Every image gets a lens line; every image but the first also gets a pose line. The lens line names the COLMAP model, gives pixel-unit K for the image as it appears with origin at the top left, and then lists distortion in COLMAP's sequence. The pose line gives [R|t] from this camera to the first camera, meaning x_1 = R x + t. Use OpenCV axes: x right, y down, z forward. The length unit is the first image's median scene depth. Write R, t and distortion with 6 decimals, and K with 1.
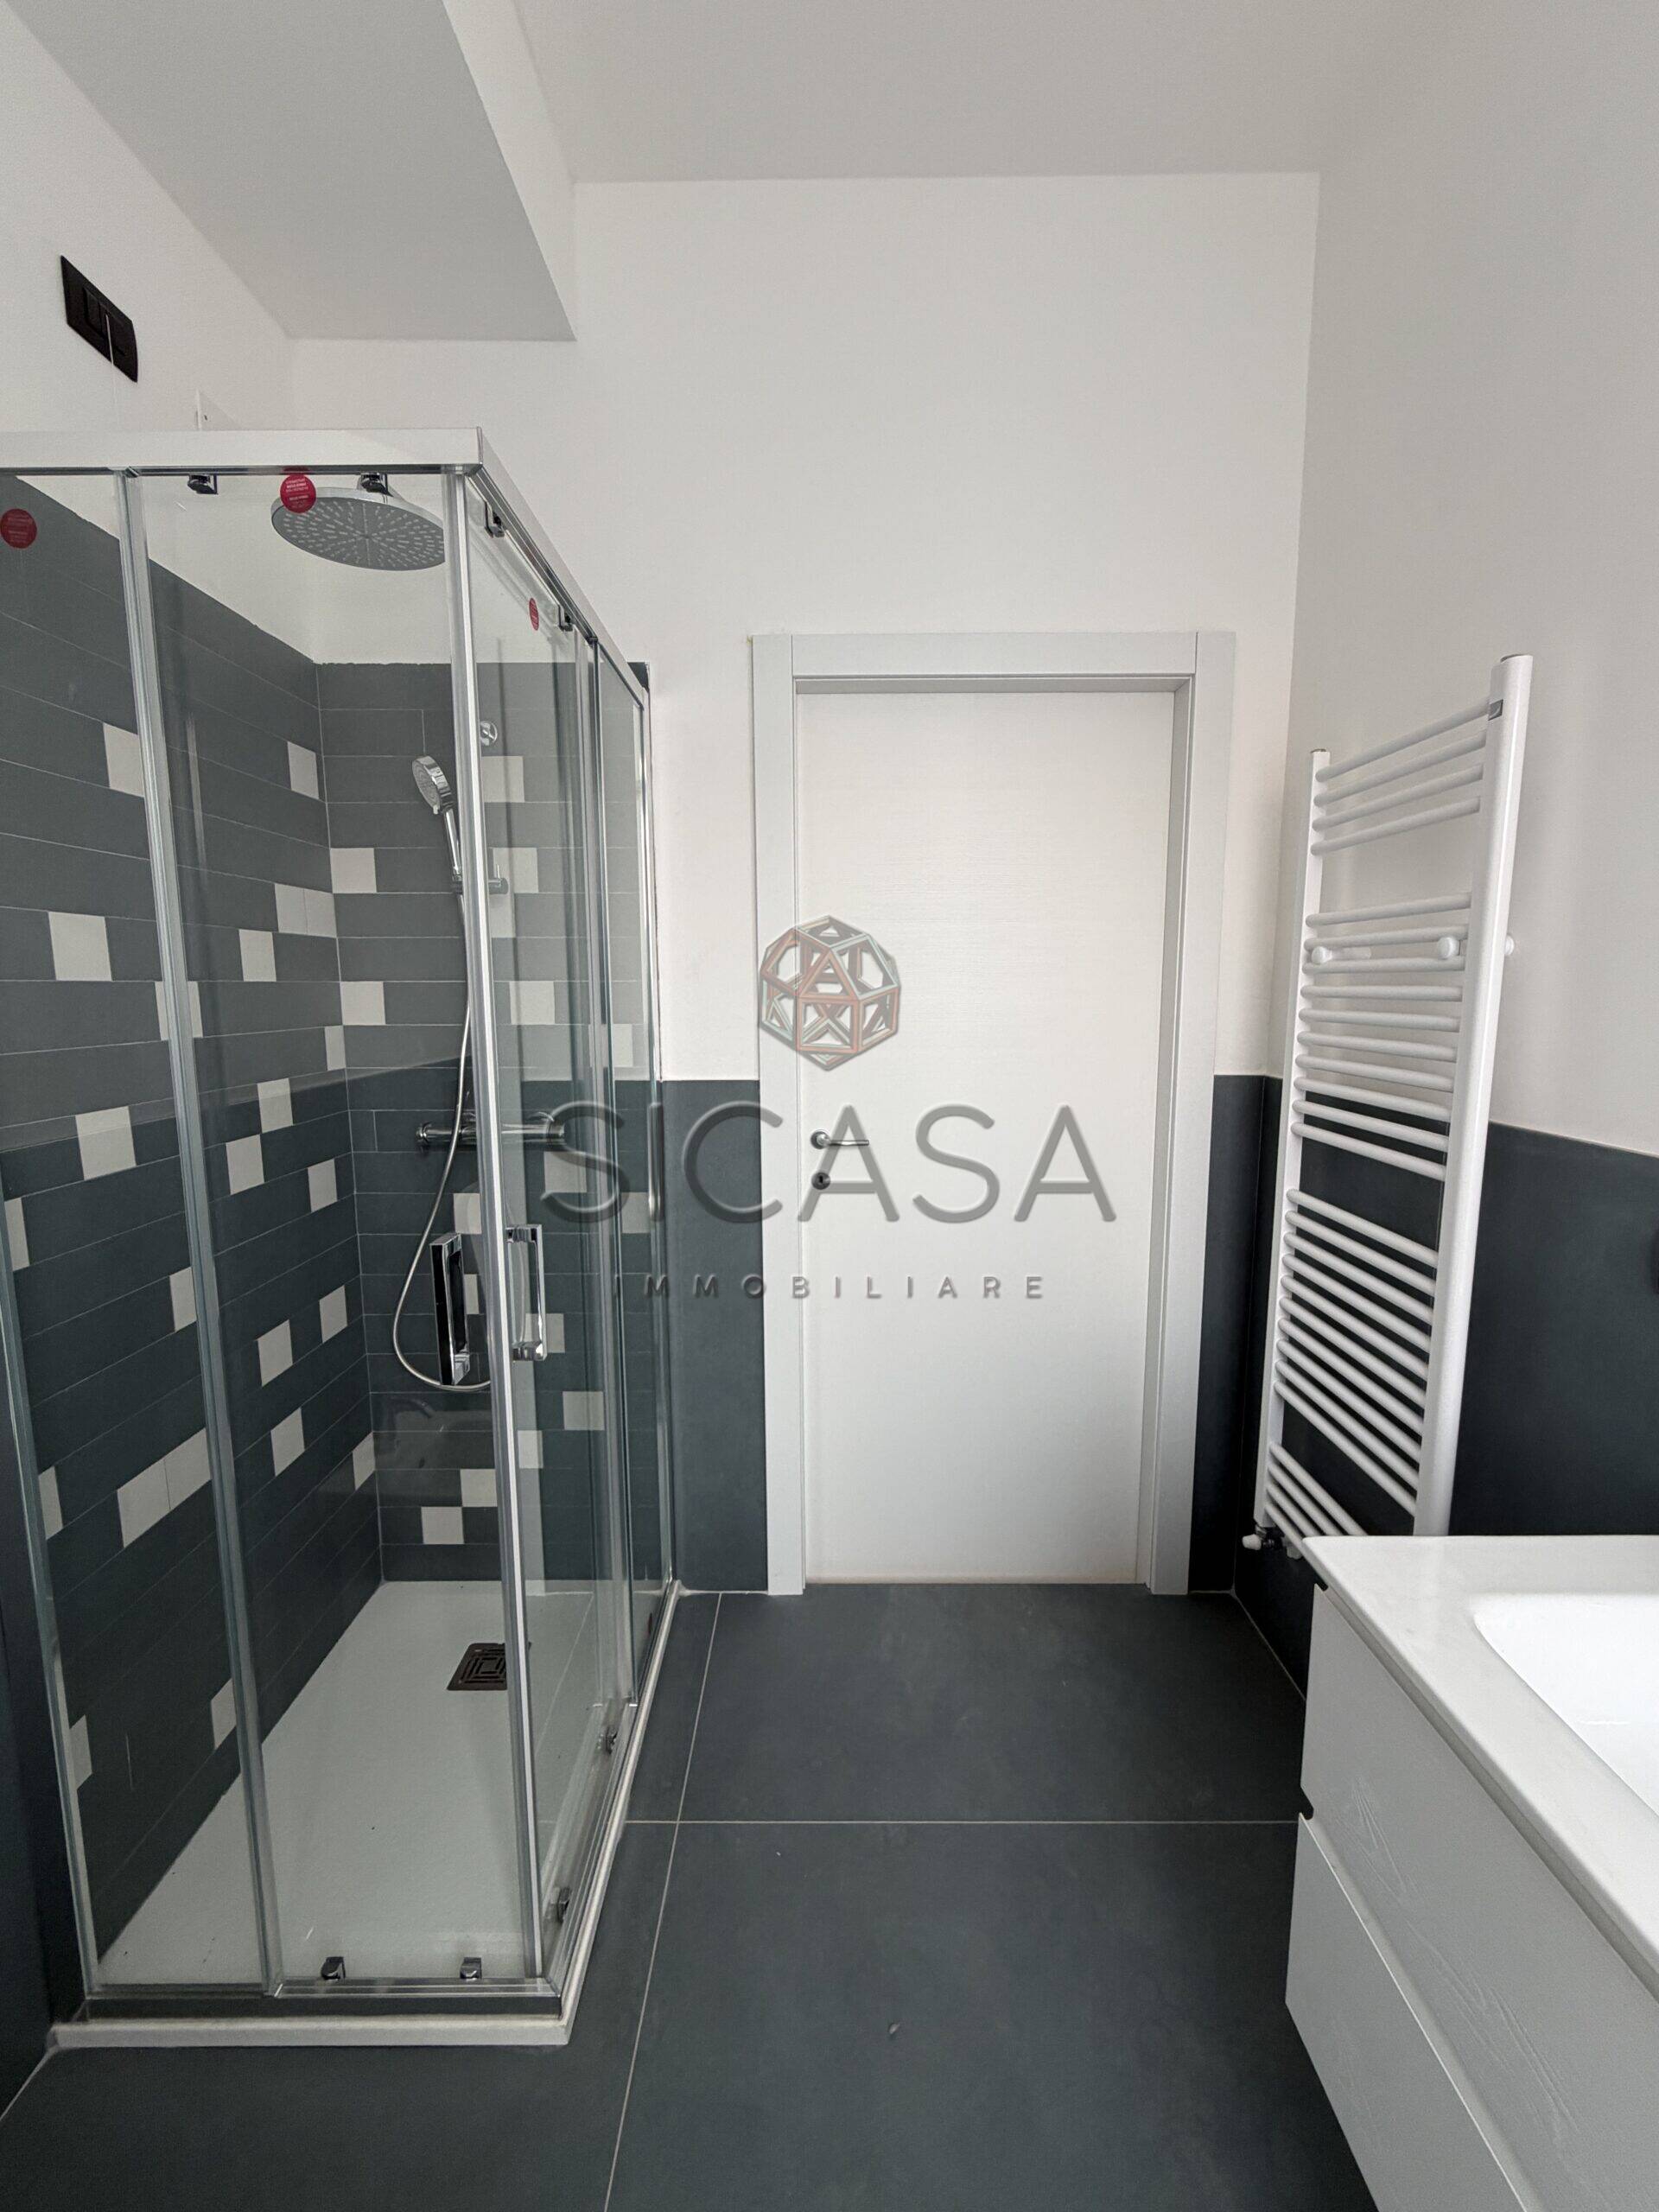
lens RADIAL K [[884.0, 0, 827.9], [0, 884.0, 1099.1], [0, 0, 1]] dist [-0.000431, 0.000185]
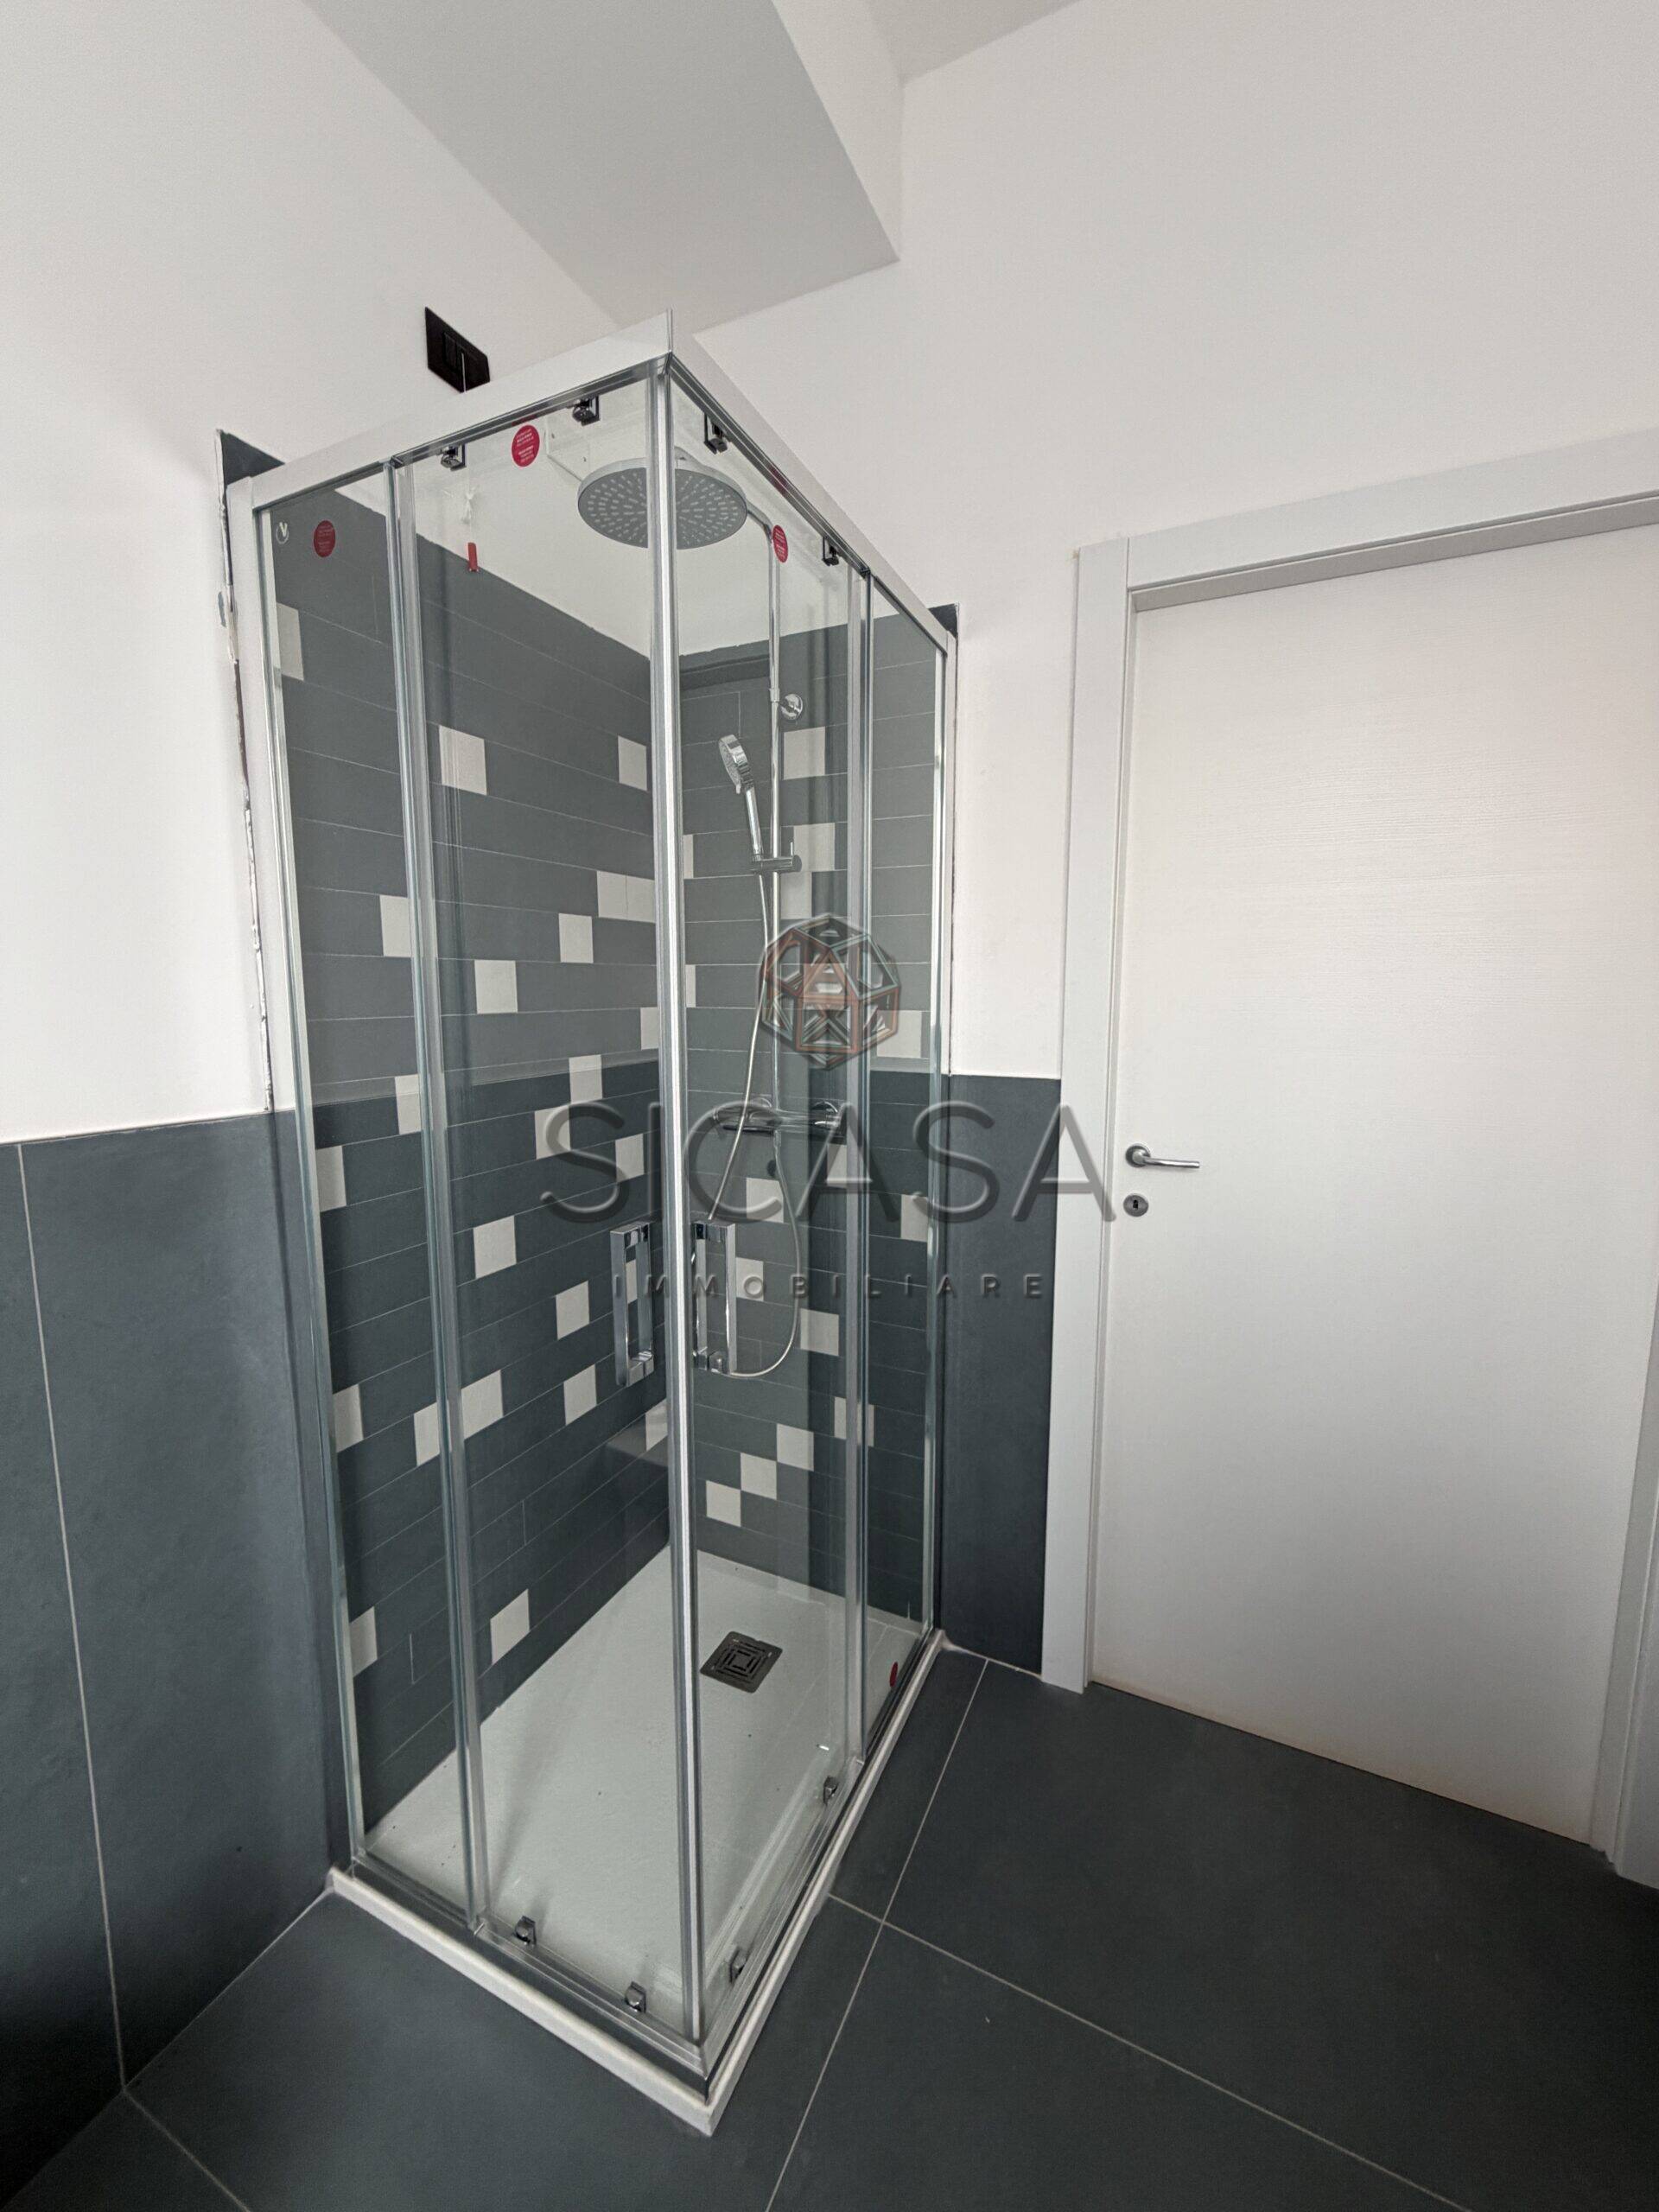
lens RADIAL K [[884.0, 0, 827.9], [0, 884.0, 1099.1], [0, 0, 1]] dist [-0.000431, 0.000185]
pose [[0.903821, 0.061421, -0.423480, 0.089679], [-0.061531, 0.998015, 0.013428, -0.001123], [0.423464, 0.013921, 0.905806, 0.155323]]
